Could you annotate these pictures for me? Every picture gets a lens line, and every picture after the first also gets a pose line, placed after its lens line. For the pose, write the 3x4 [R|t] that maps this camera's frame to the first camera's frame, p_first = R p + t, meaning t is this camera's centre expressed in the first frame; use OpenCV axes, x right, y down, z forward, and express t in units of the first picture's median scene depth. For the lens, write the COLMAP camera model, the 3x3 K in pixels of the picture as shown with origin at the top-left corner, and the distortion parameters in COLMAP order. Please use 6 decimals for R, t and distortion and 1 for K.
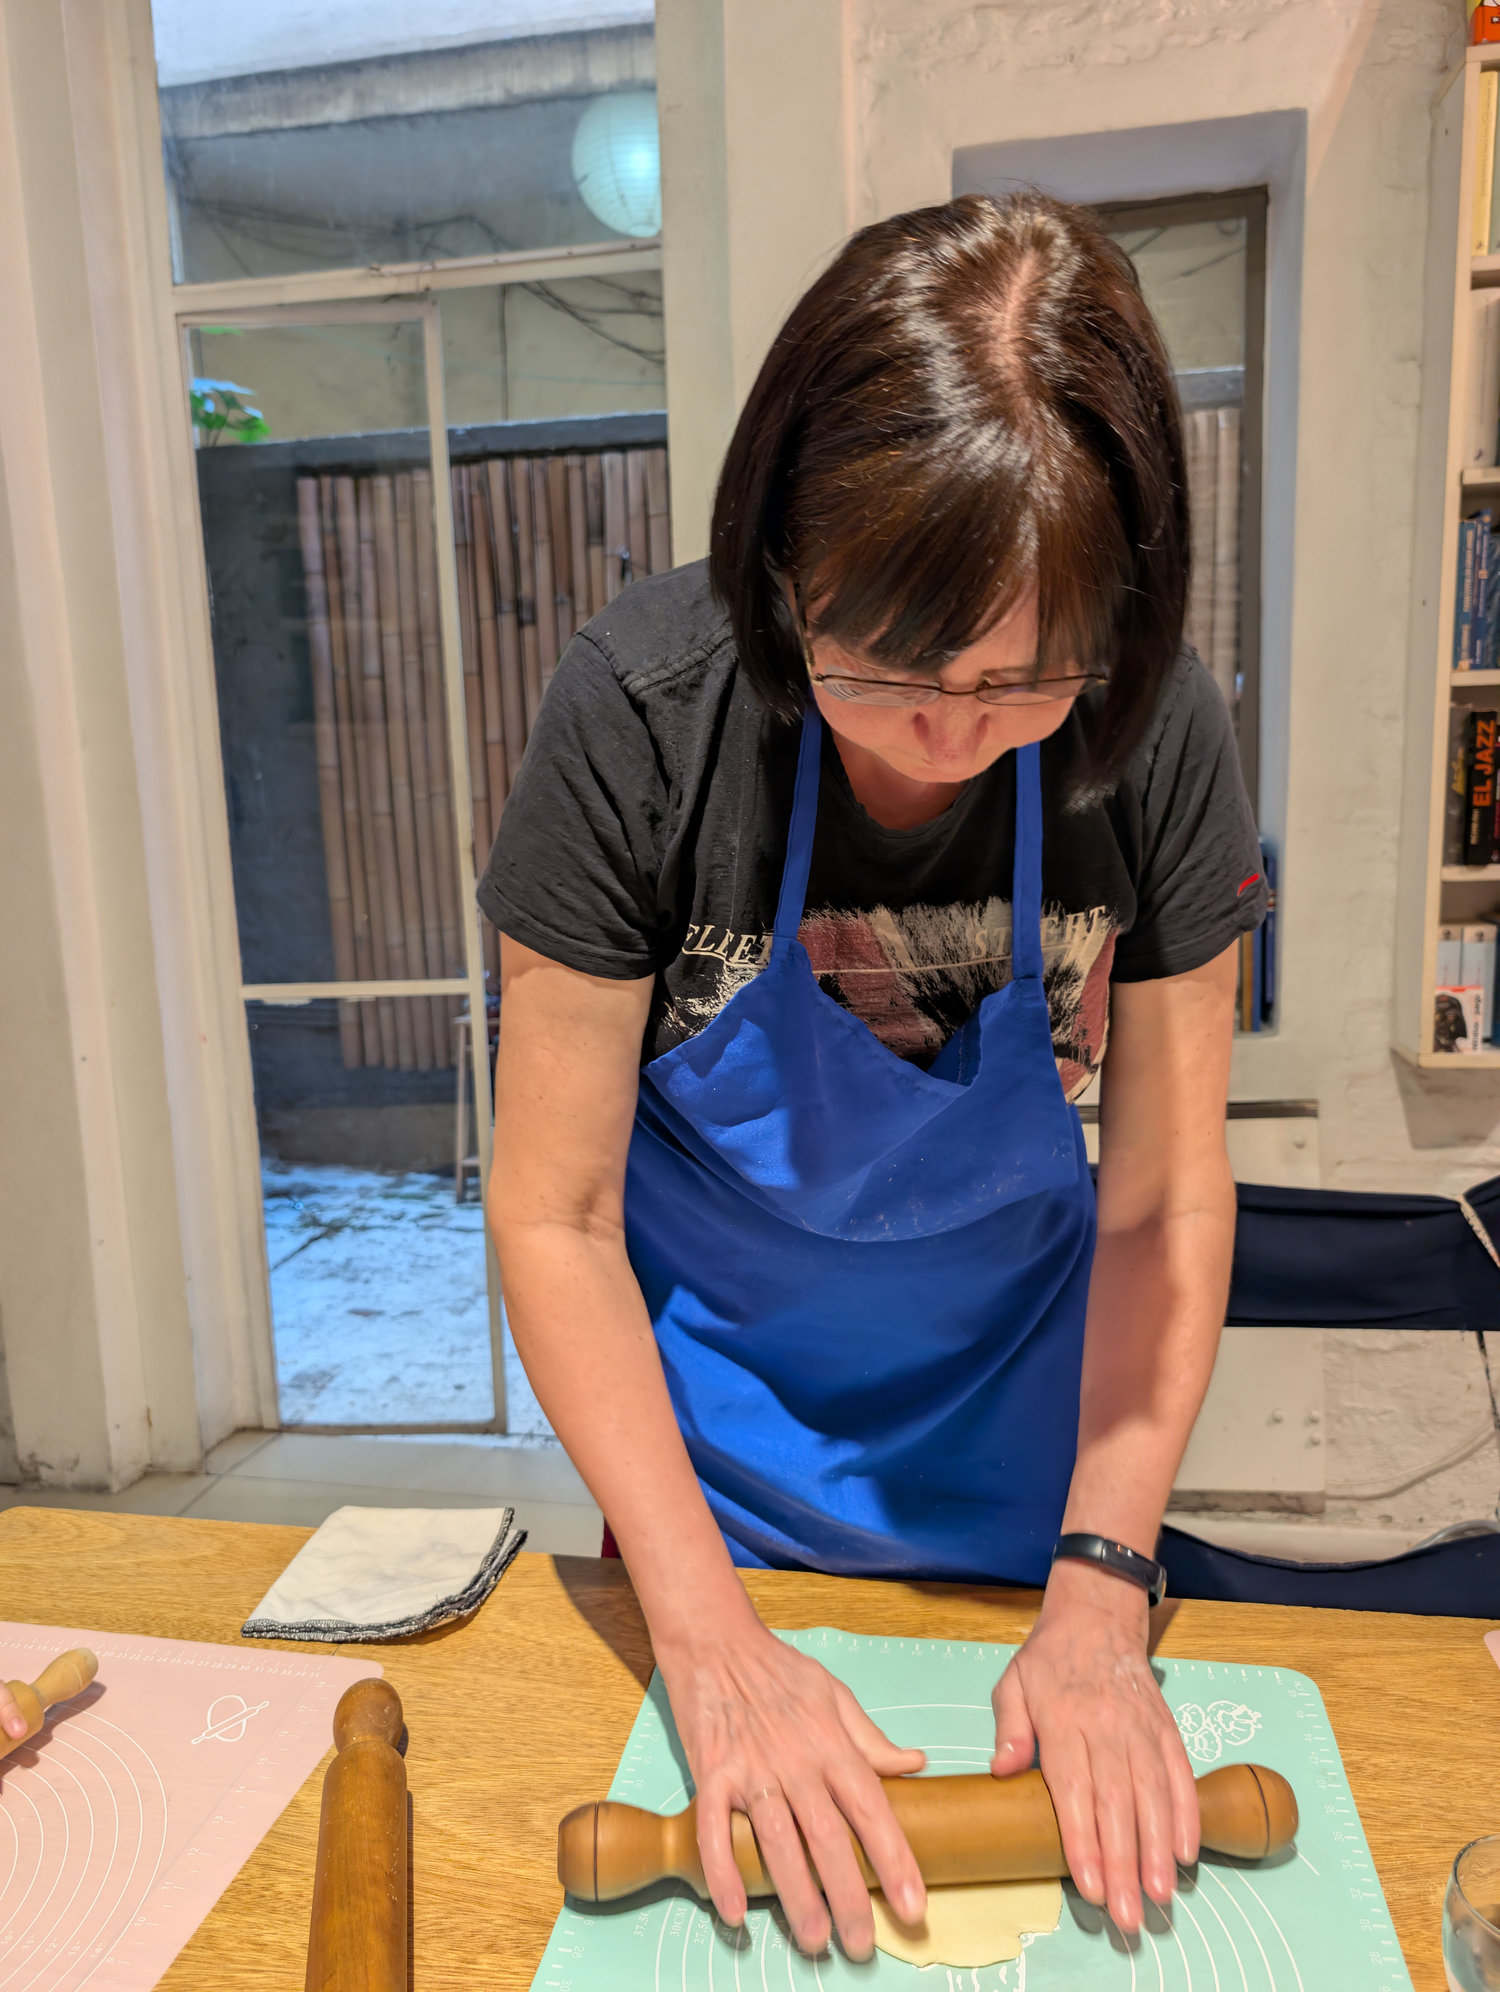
lens RADIAL K [[1454.3, 0, 745.5], [0, 1454.3, 993.1], [0, 0, 1]] dist [0.000768, -0.000568]
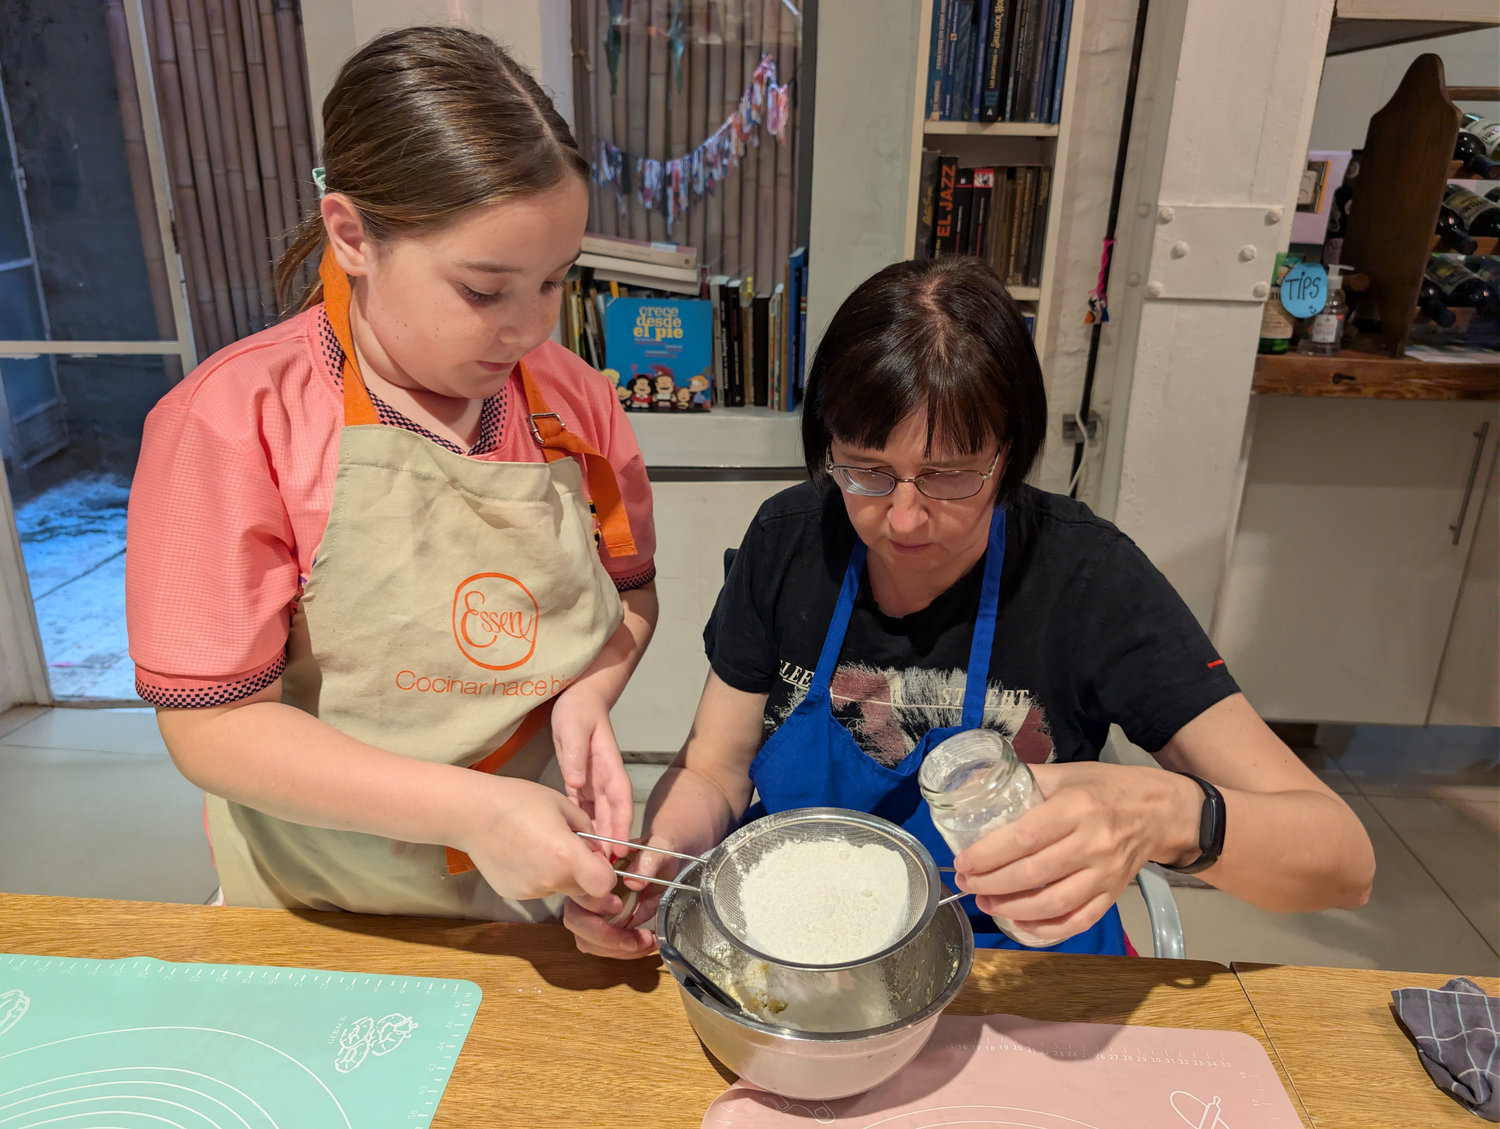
lens RADIAL K [[1095.1, 0, 748.8], [0, 1095.1, 550.8], [0, 0, 1]] dist [0.000768, -0.000568]
pose [[0.991856, 0.008975, 0.127047, 0.160915], [-0.032862, 0.981772, 0.187202, -0.025310], [-0.123051, -0.189852, 0.974071, 0.044446]]
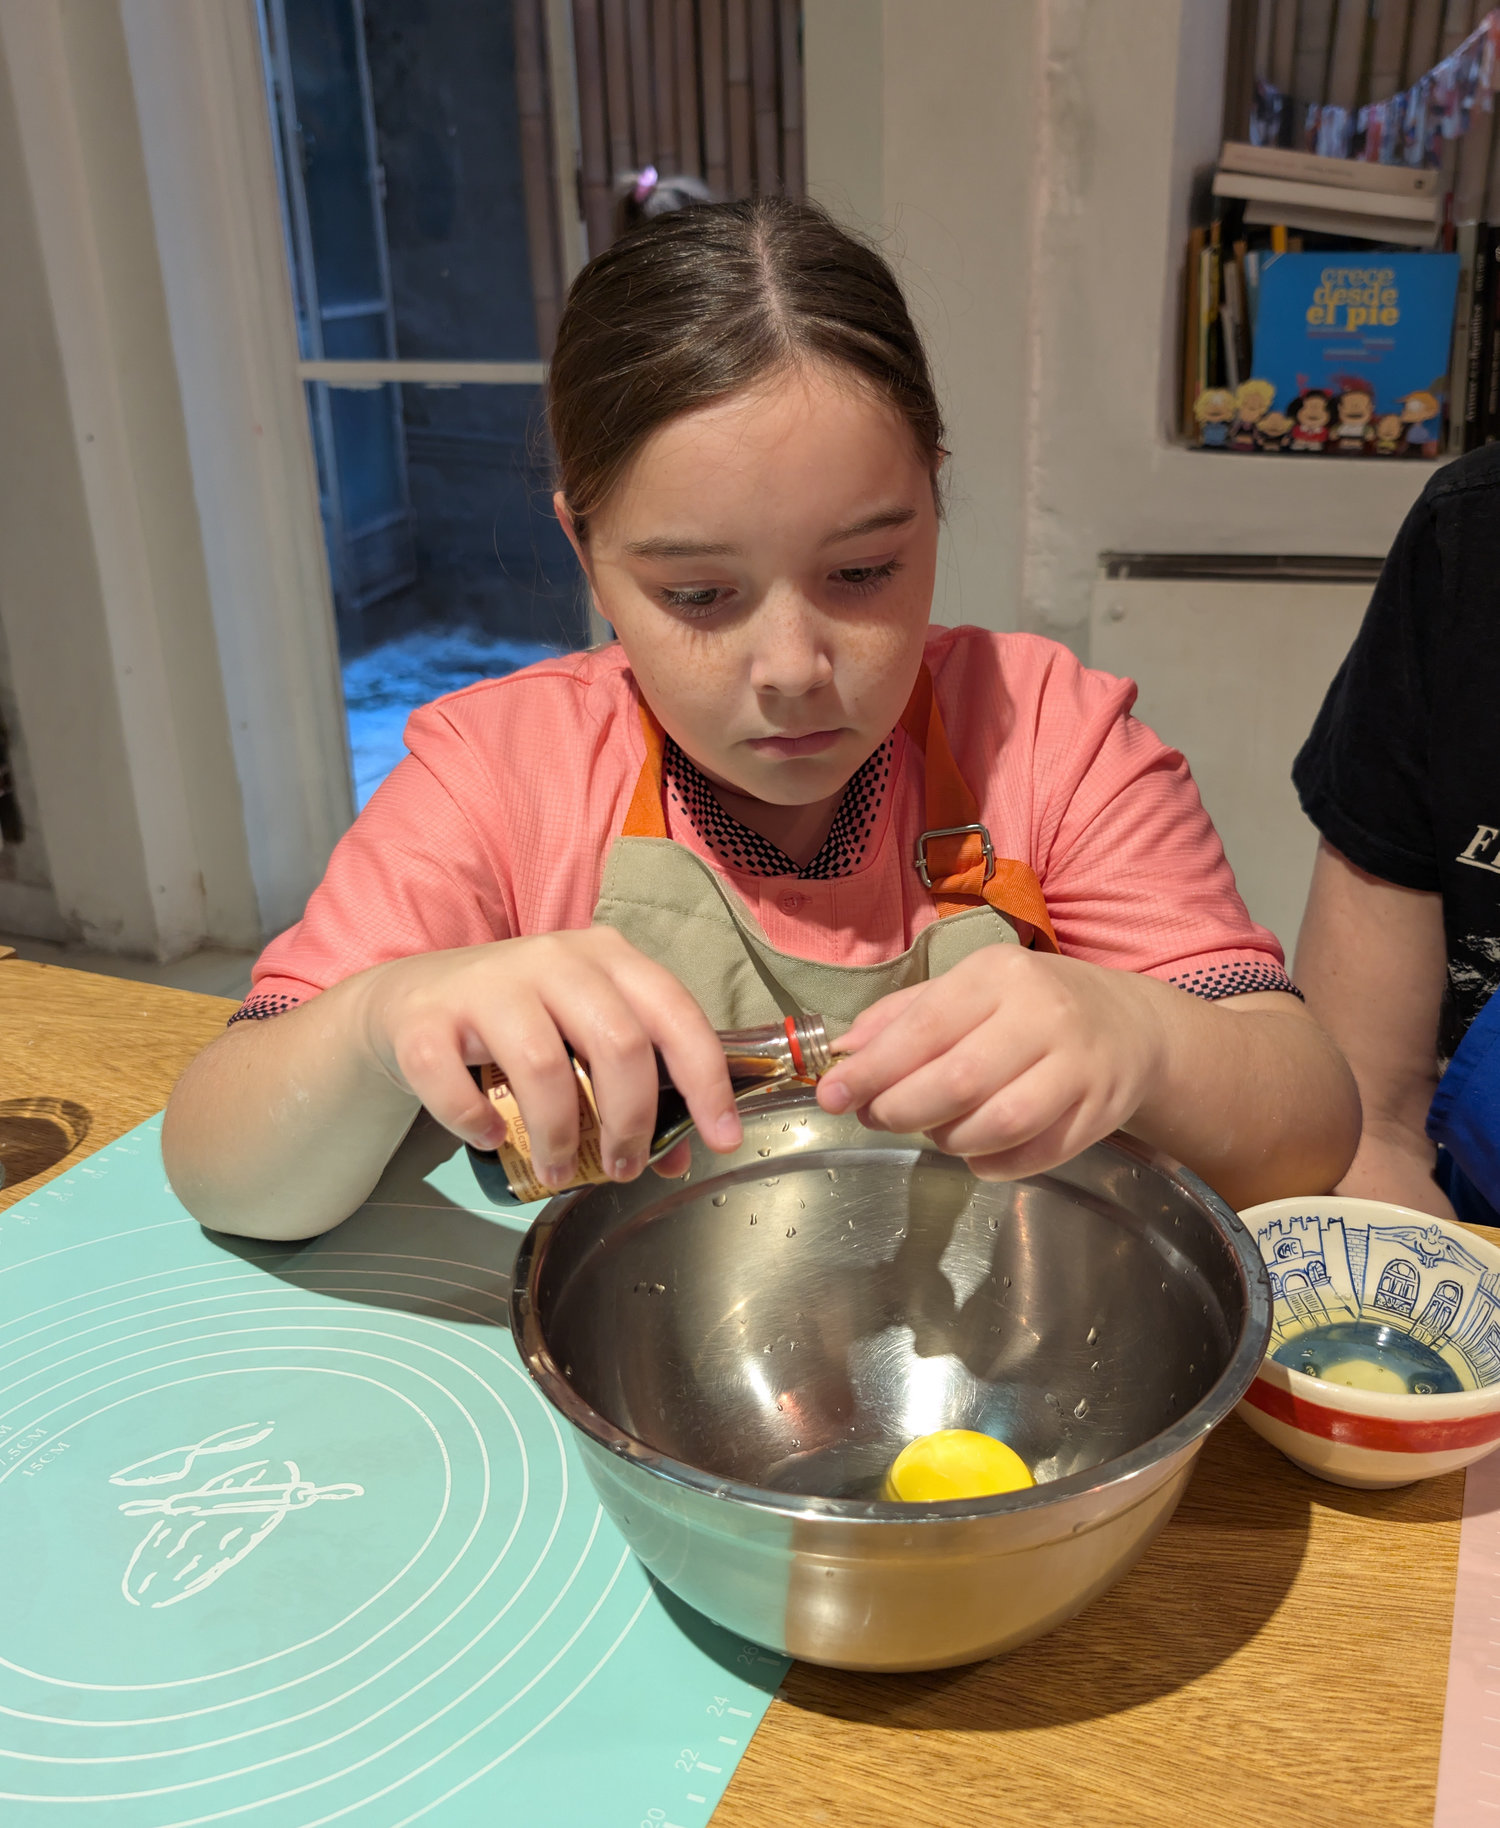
lens RADIAL K [[1750.0, 0, 865.0], [0, 1750.0, 928.6], [0, 0, 1]] dist [-0.013349, 0.023854]
pose [[0.981387, 0.096140, -0.166244, 0.143234], [-0.053778, 0.968613, 0.242687, 0.047815], [0.184358, -0.229230, 0.955754, 0.087246]]
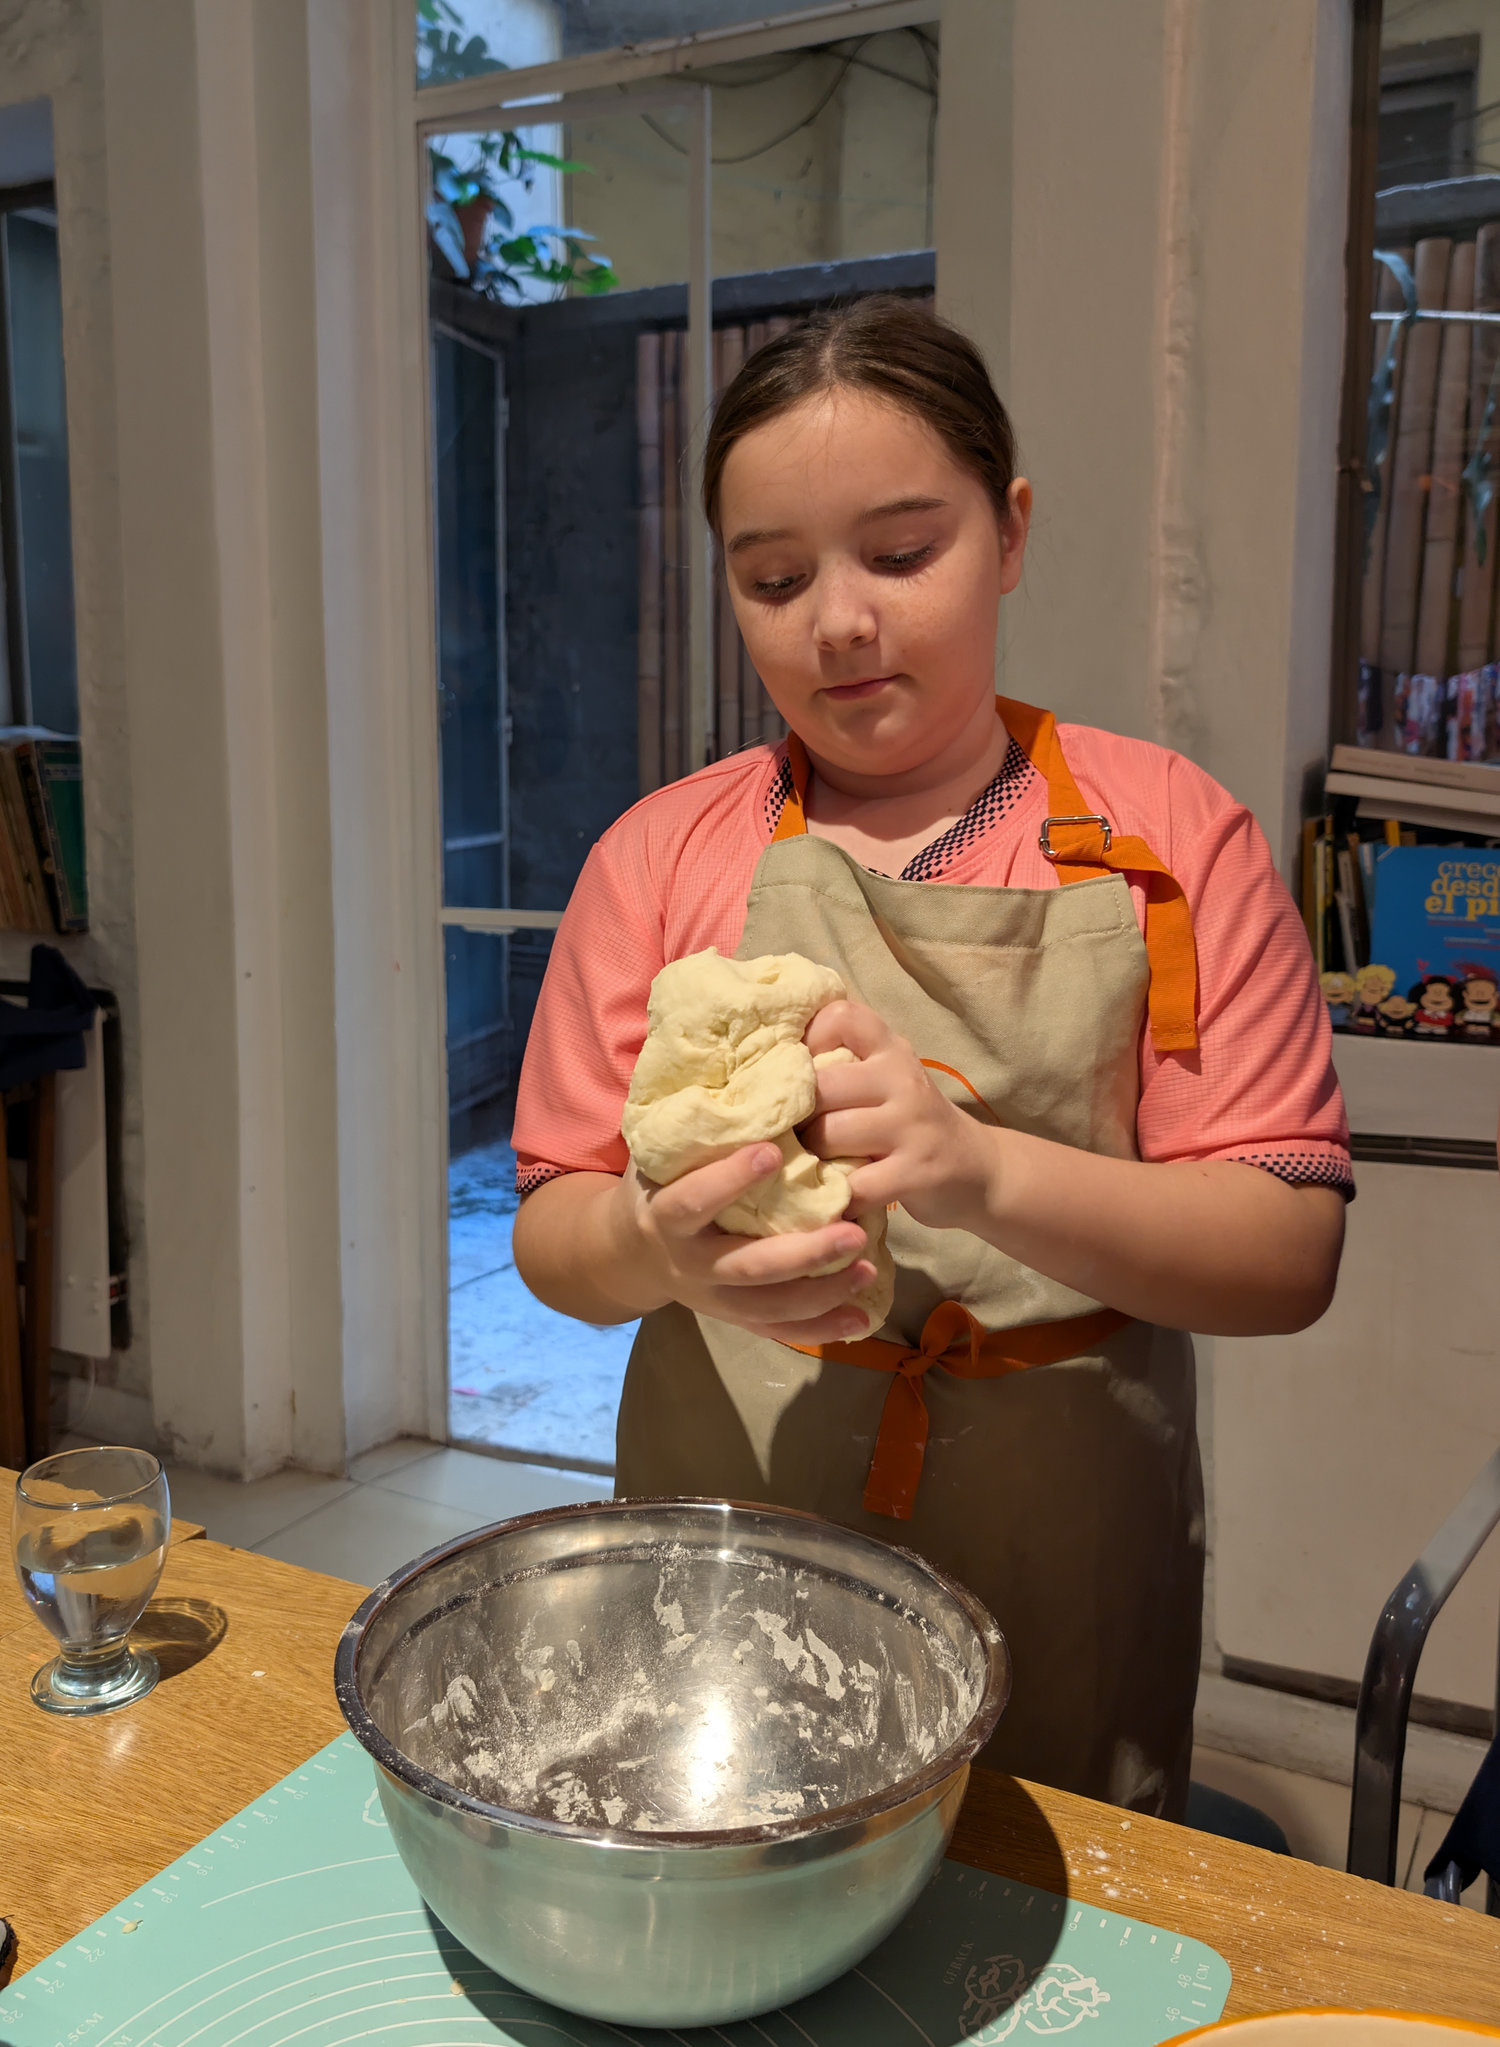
lens RADIAL K [[1788.7, 0, 698.3], [0, 1788.7, 939.3], [0, 0, 1]] dist [0.069902, -0.226622]
pose [[0.948256, 0.069240, -0.309866, 0.124159], [-0.078589, 0.996749, -0.017774, 0.020684], [0.307628, 0.041207, 0.950614, 0.056943]]
